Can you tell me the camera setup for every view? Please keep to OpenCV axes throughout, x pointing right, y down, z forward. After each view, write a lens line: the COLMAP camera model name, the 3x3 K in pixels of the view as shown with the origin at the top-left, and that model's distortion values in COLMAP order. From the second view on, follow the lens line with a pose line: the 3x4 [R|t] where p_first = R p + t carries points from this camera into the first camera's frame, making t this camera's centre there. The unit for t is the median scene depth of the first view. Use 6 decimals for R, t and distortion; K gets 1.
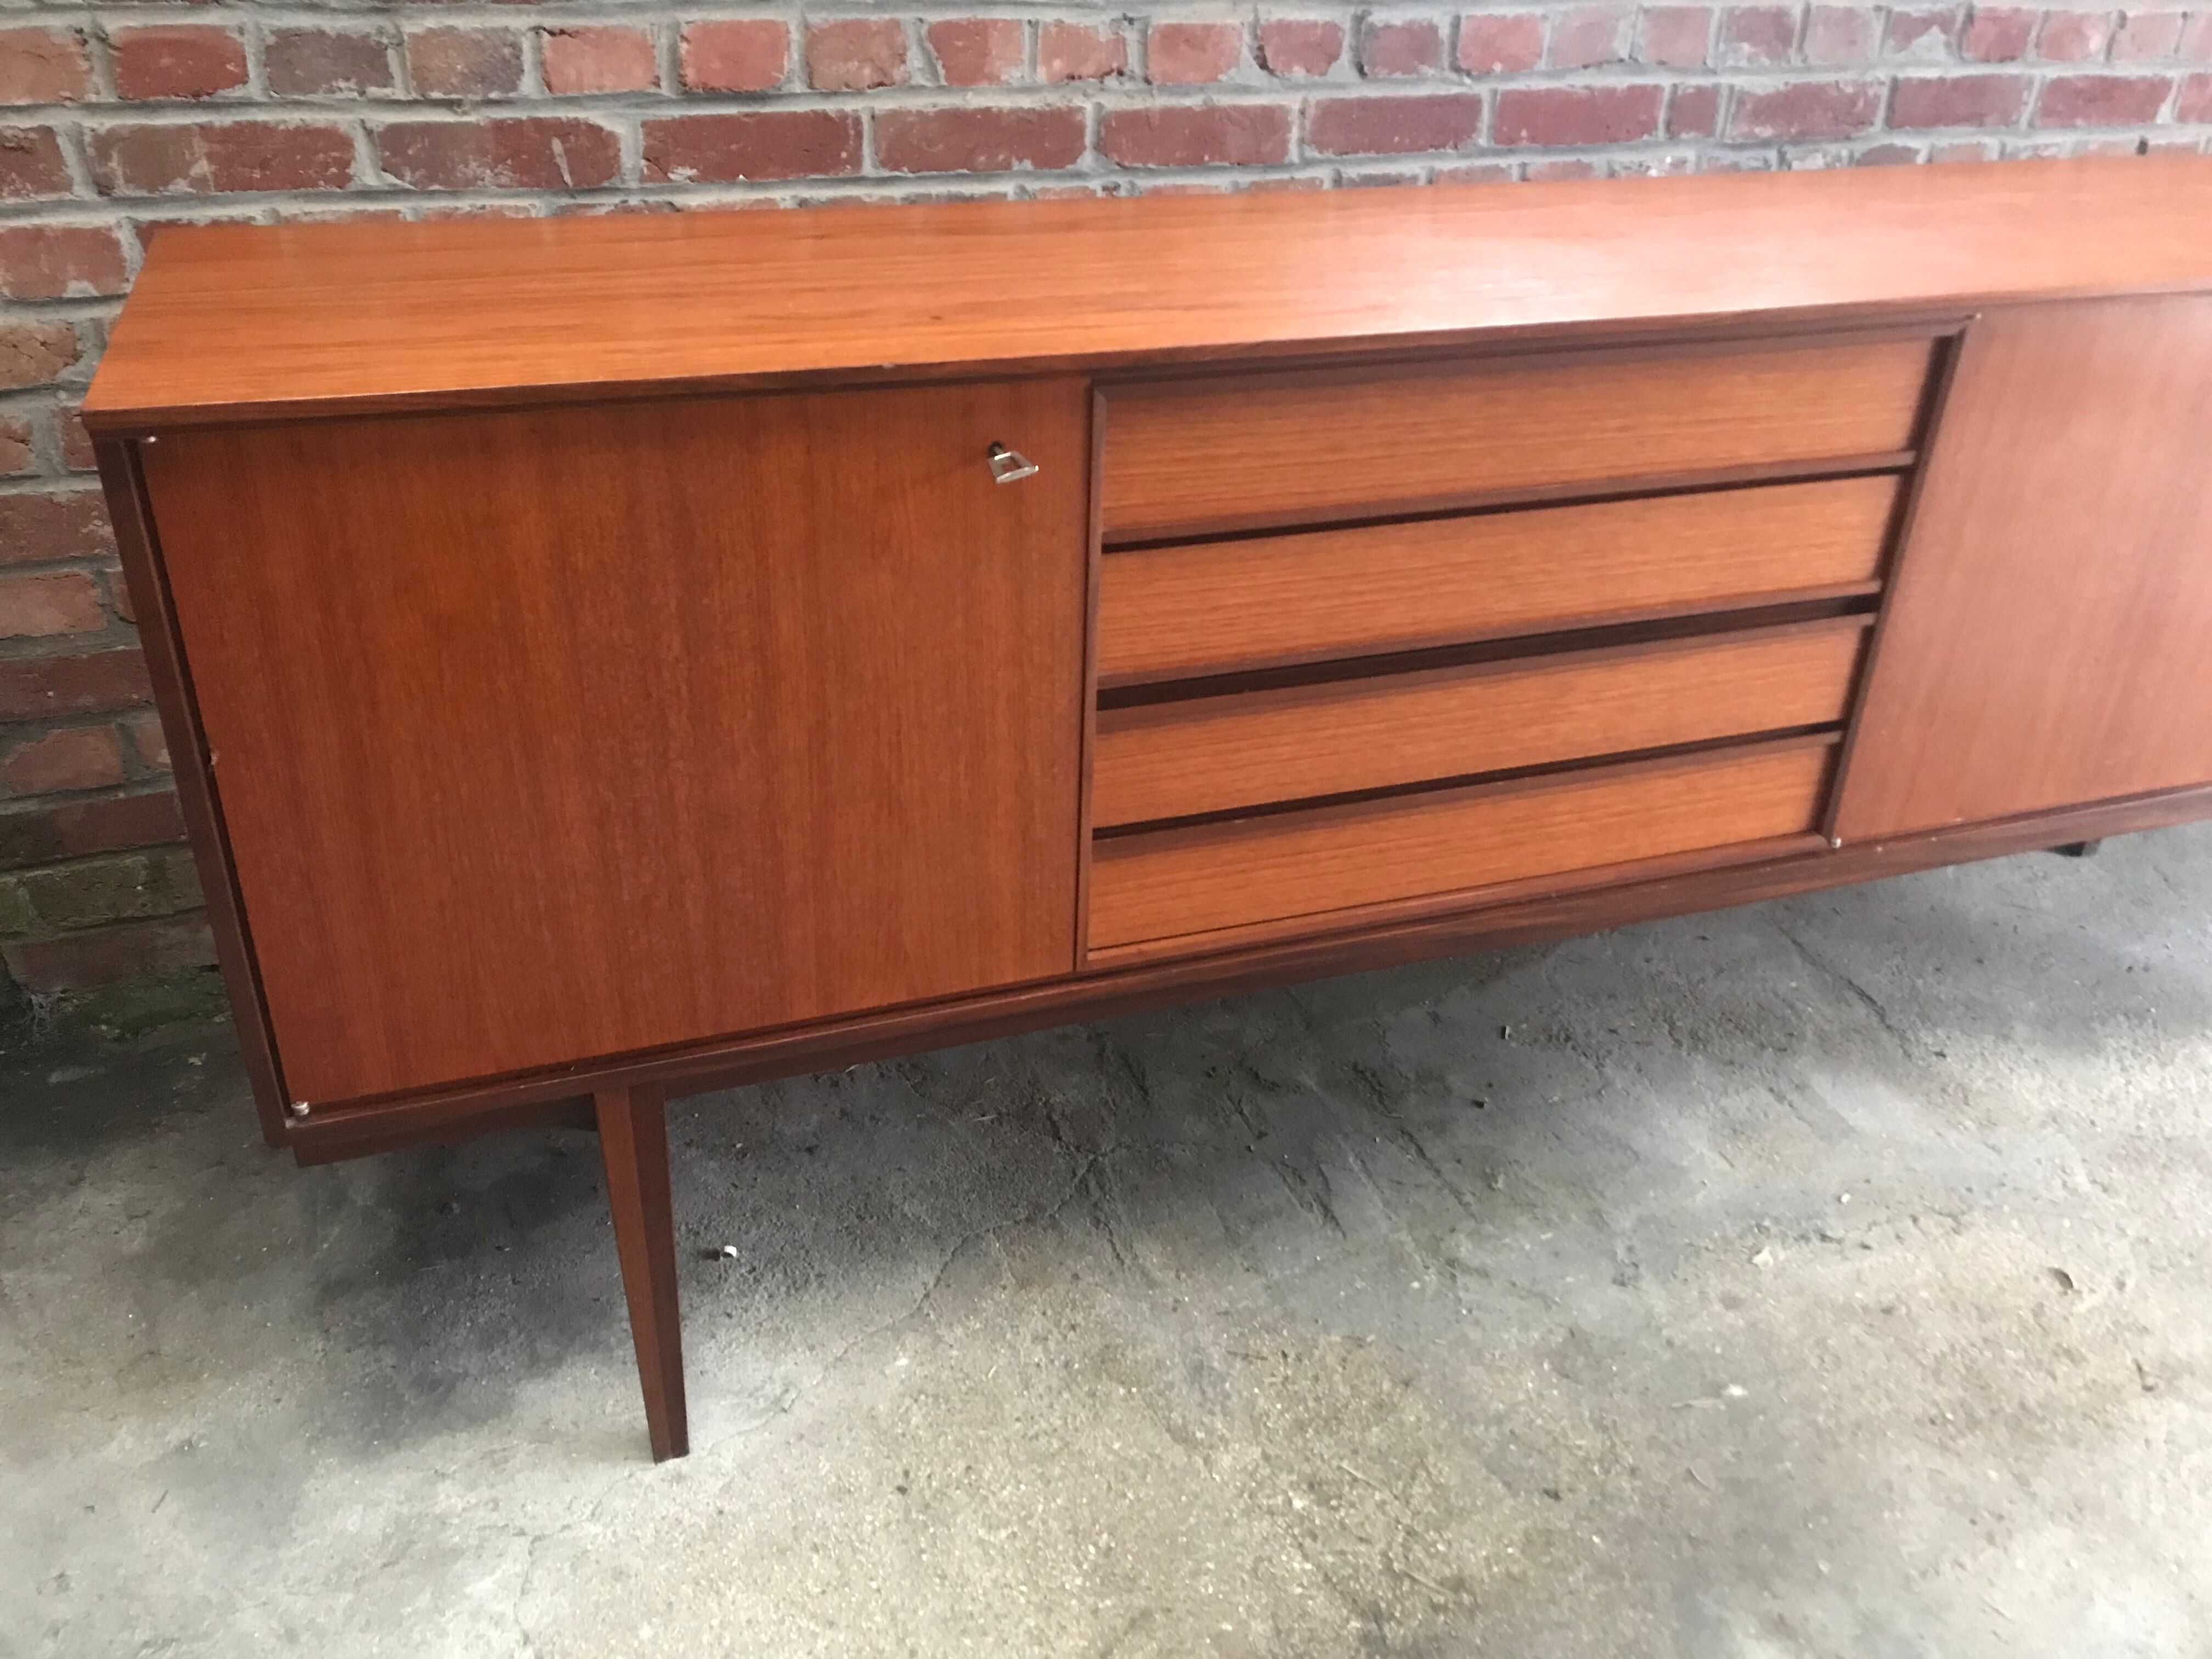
lens RADIAL K [[1816.2, 0, 1084.2], [0, 1816.2, 828.9], [0, 0, 1]] dist [0.022759, -0.008015]
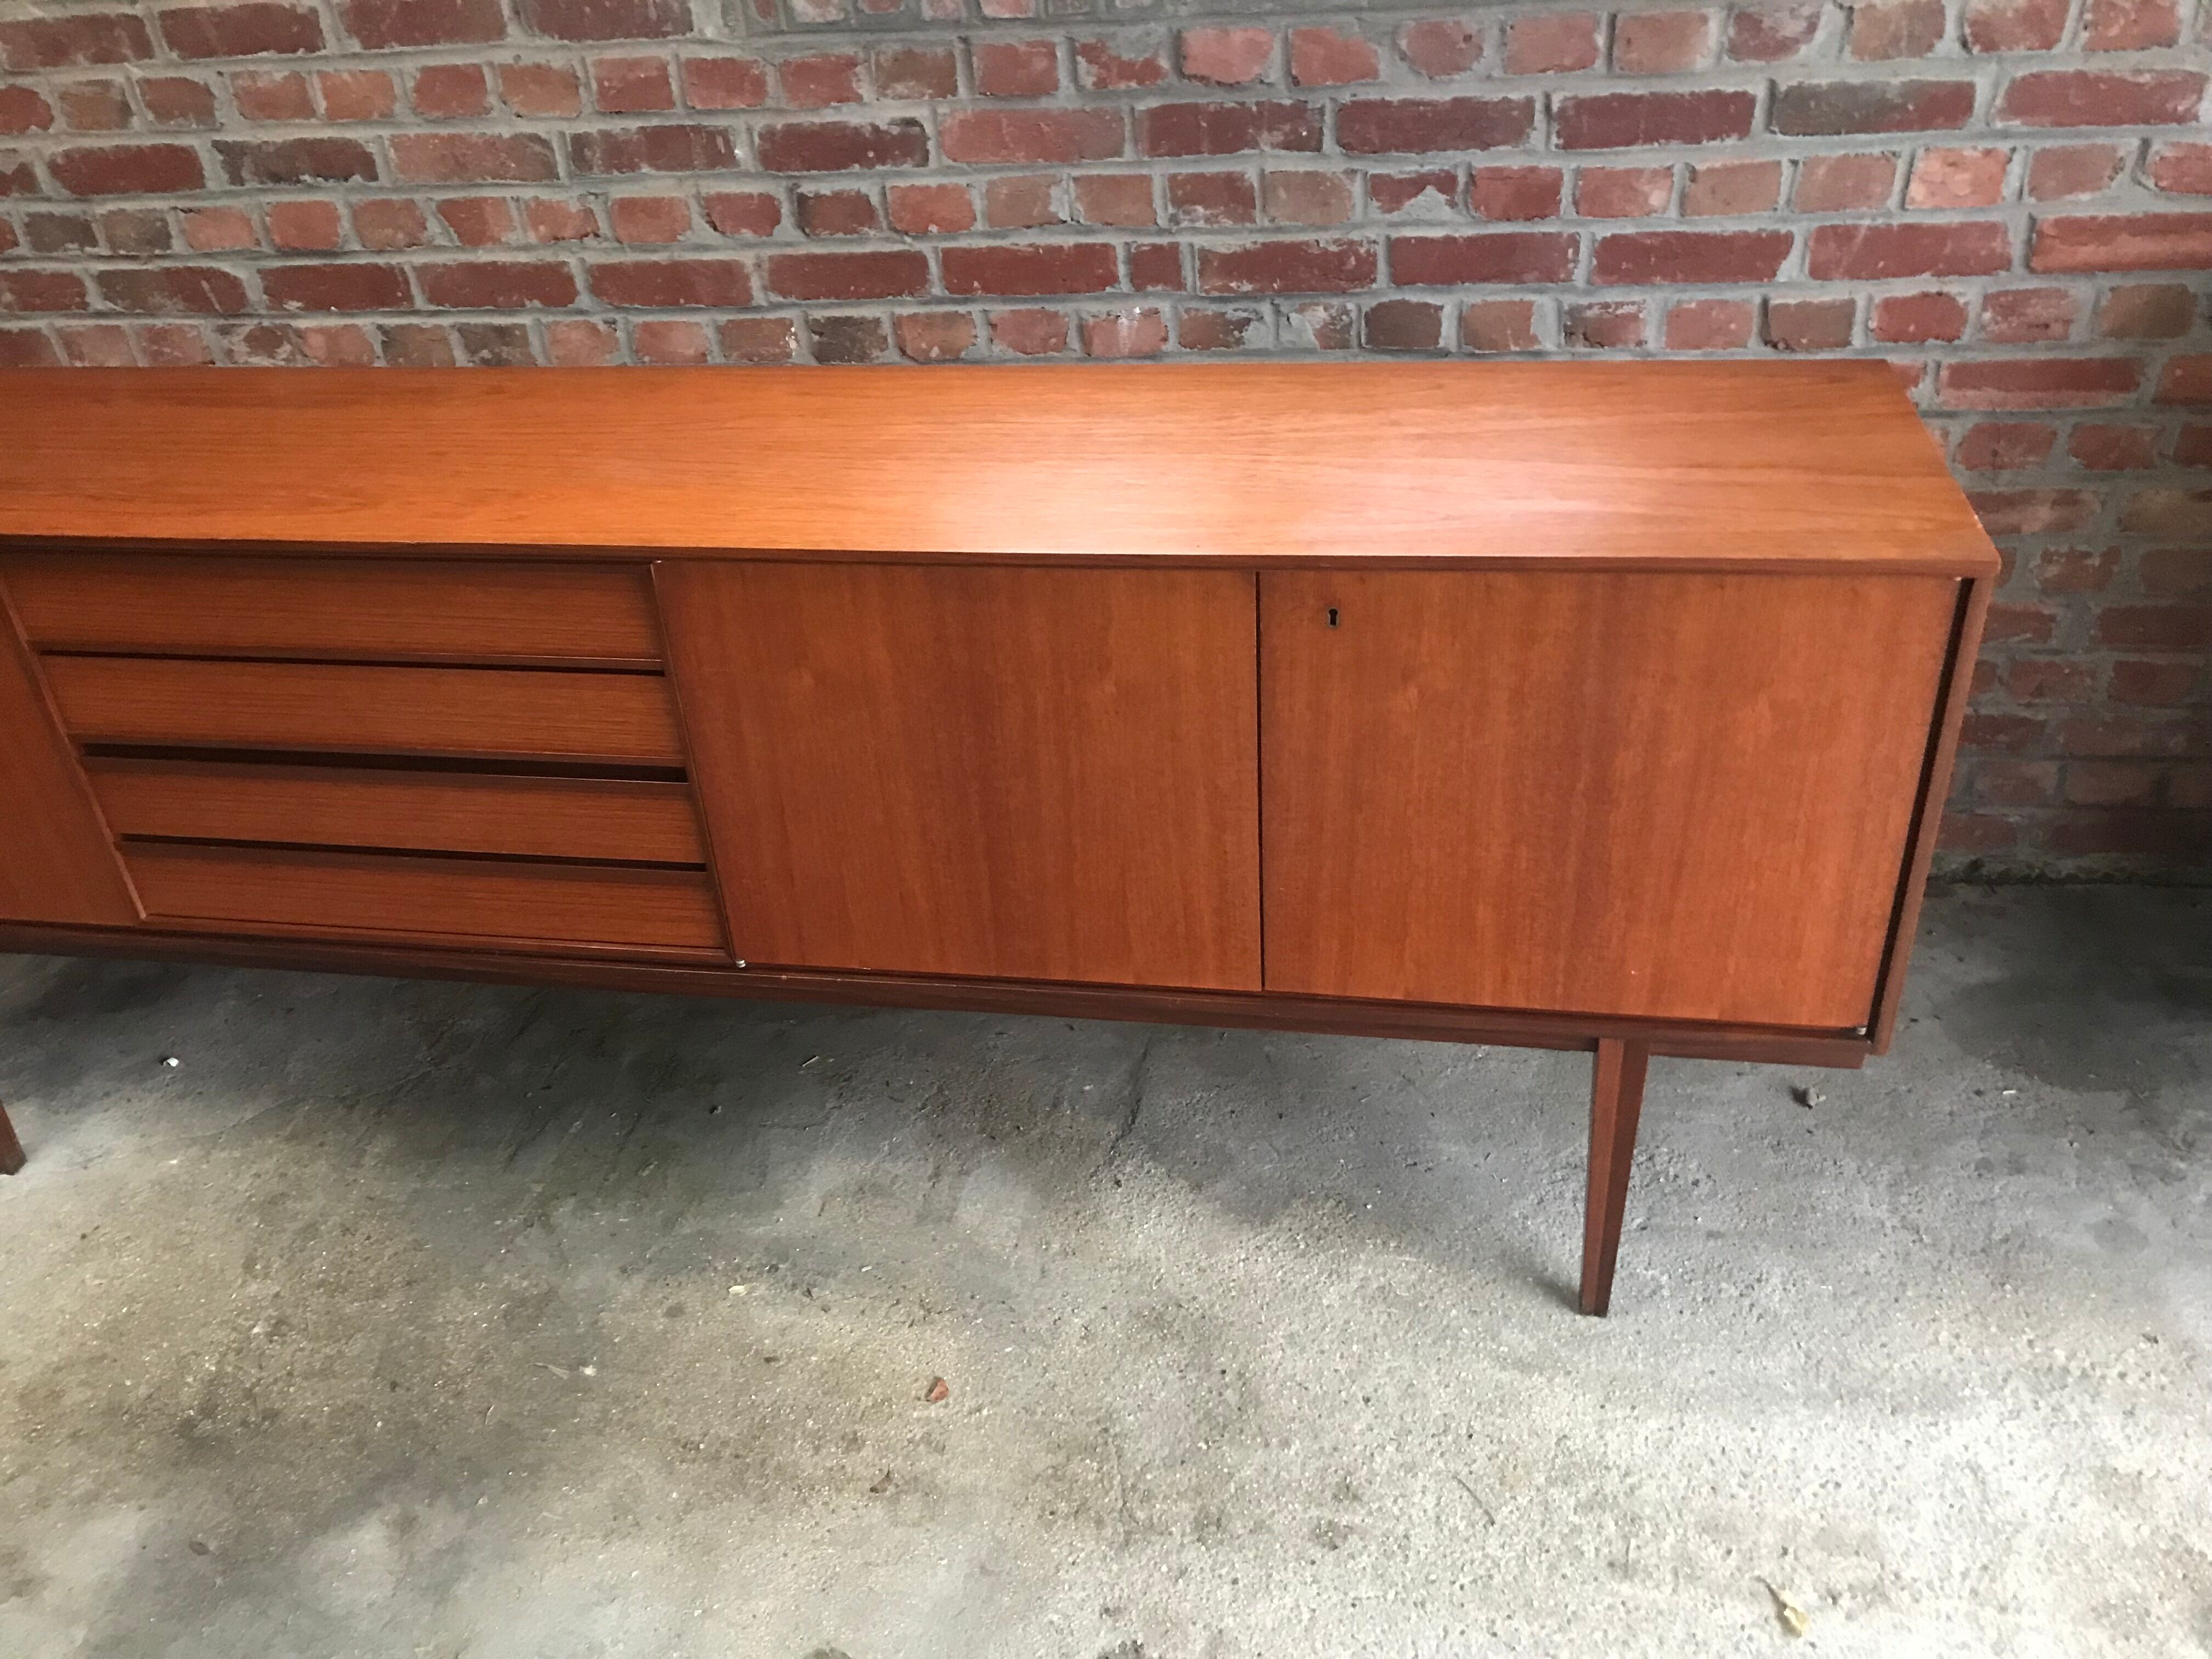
lens RADIAL K [[1816.2, 0, 1081.2], [0, 1816.2, 822.5], [0, 0, 1]] dist [0.022759, -0.008015]
pose [[0.862782, 0.196046, -0.466018, 1.091867], [-0.164356, 0.980452, 0.108173, -0.237479], [0.478115, -0.016737, 0.878138, 0.064373]]
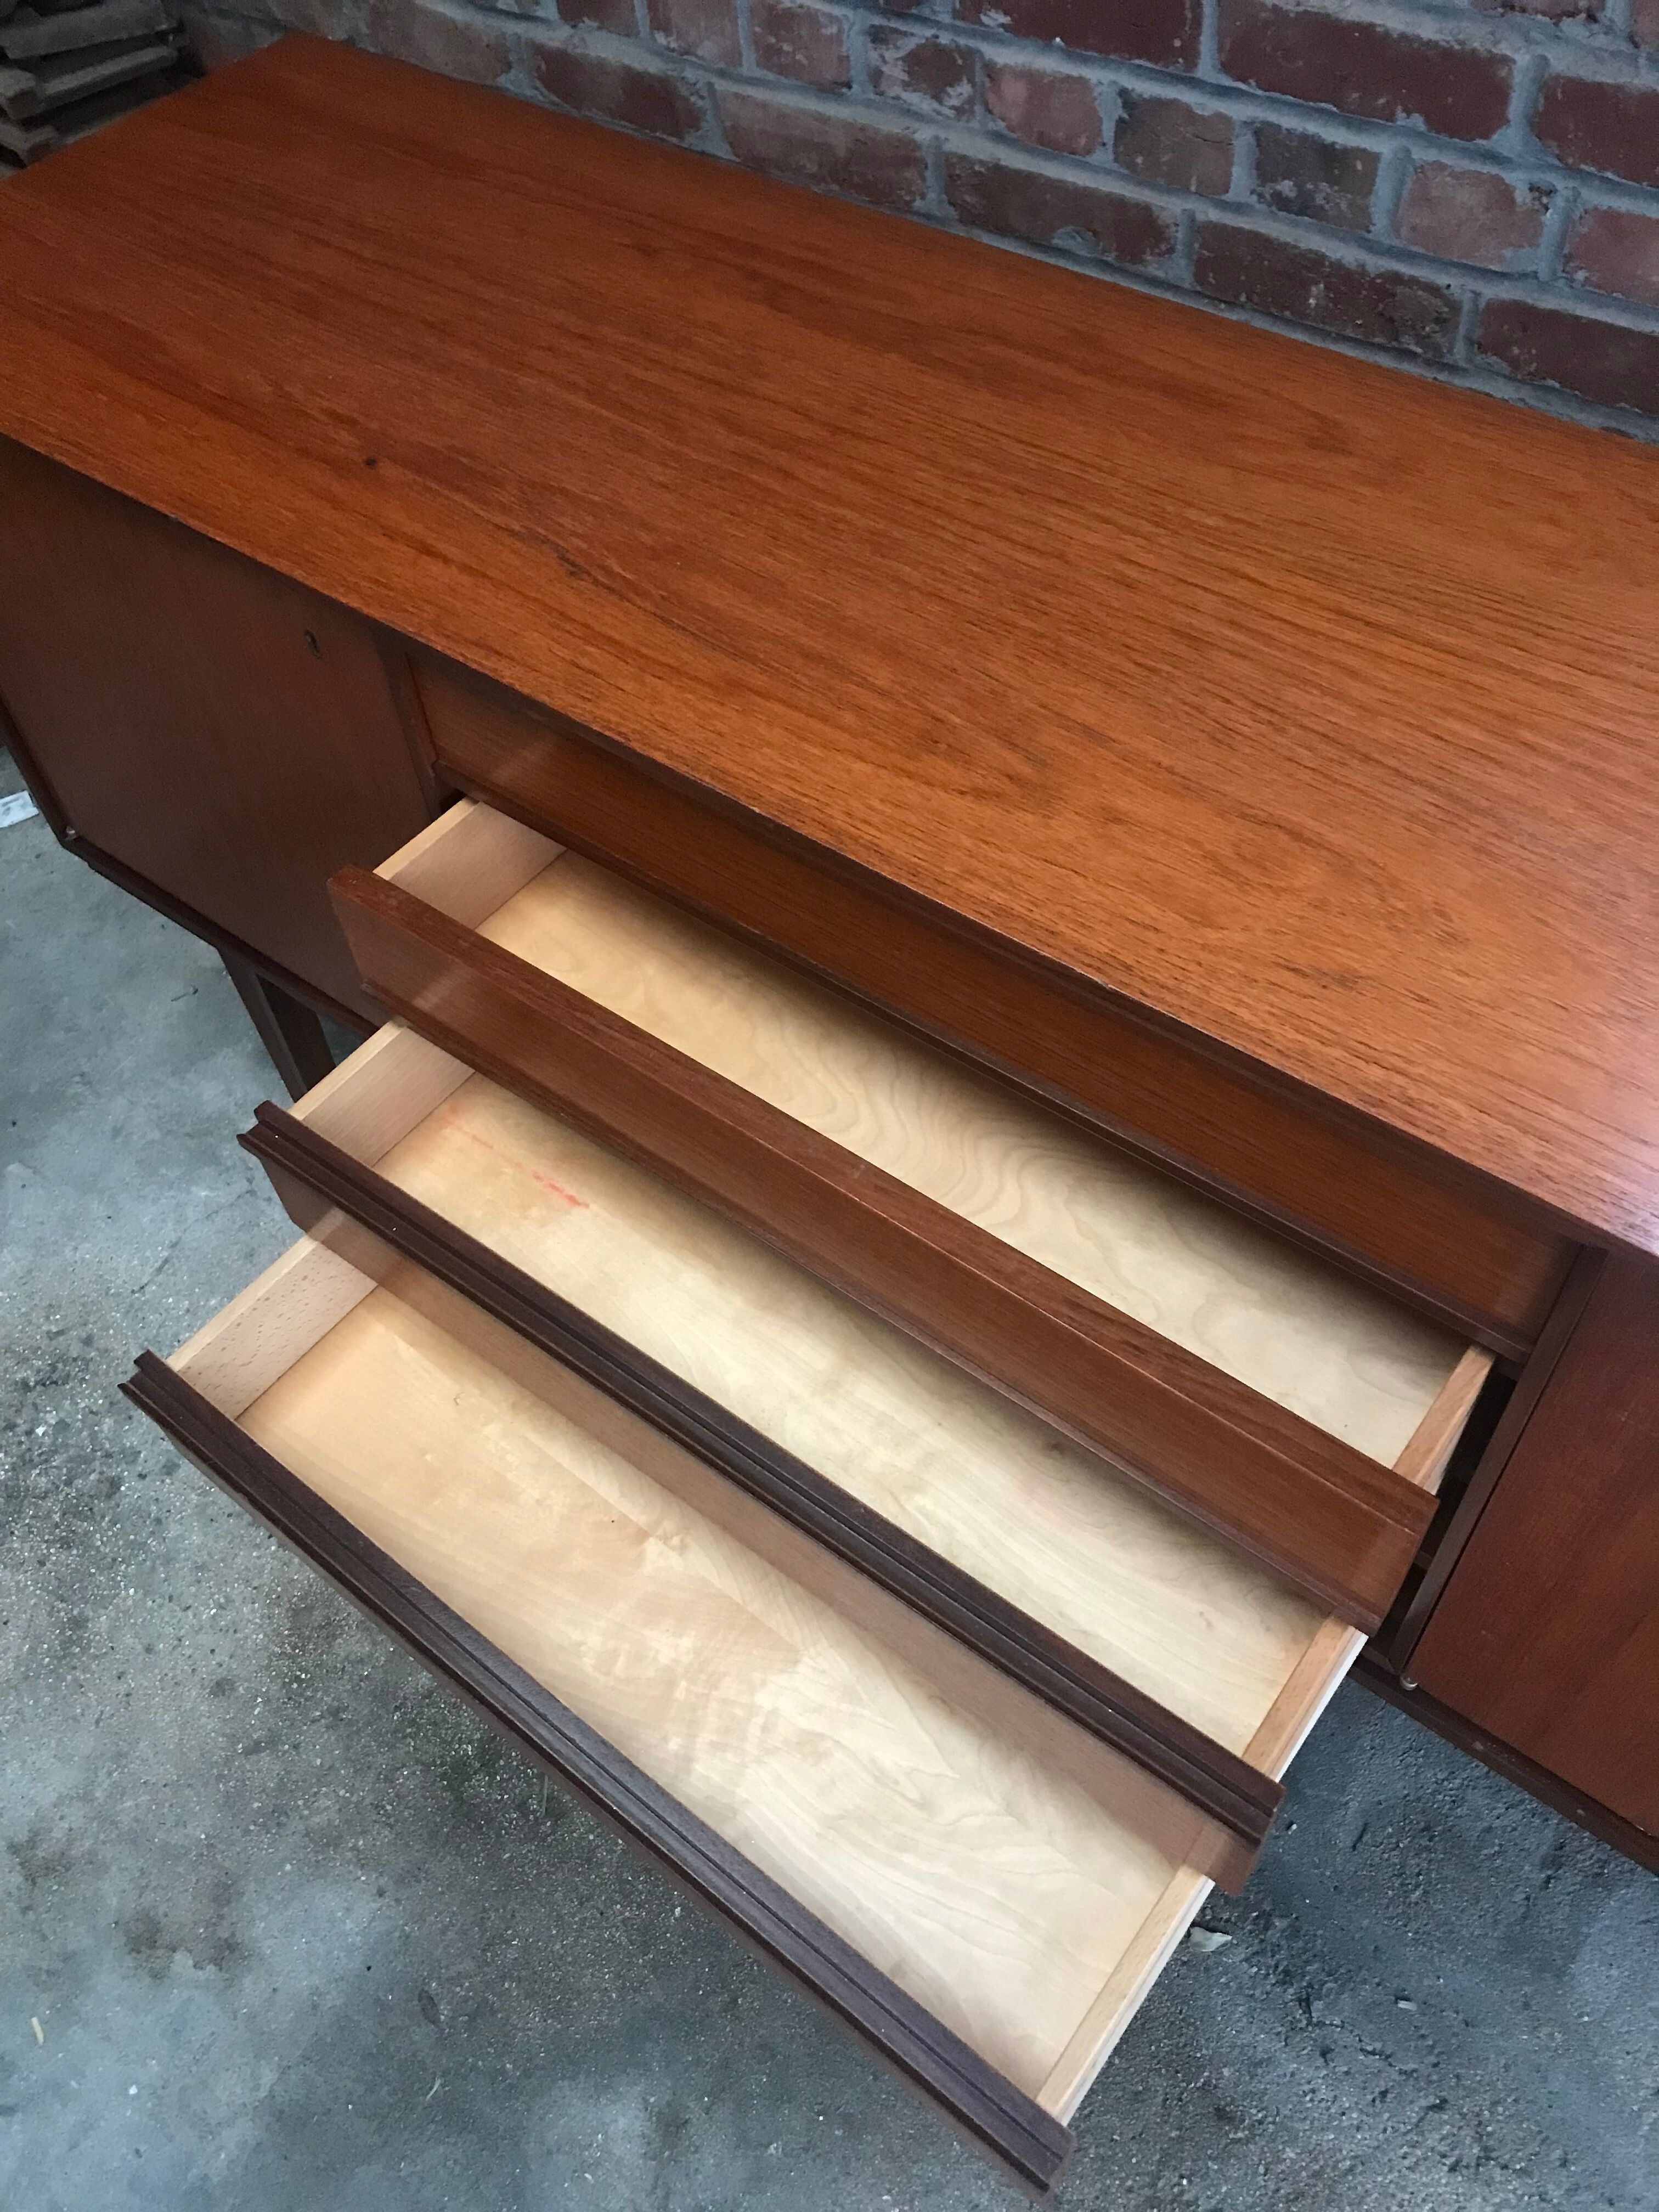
lens RADIAL K [[1816.2, 0, 816.4], [0, 1816.2, 1074.7], [0, 0, 1]] dist [0.022759, -0.008015]
pose [[0.535848, 0.617990, -0.575287, 0.518163], [-0.338140, 0.781413, 0.524457, -0.418653], [0.773646, -0.086502, 0.627686, 0.423402]]
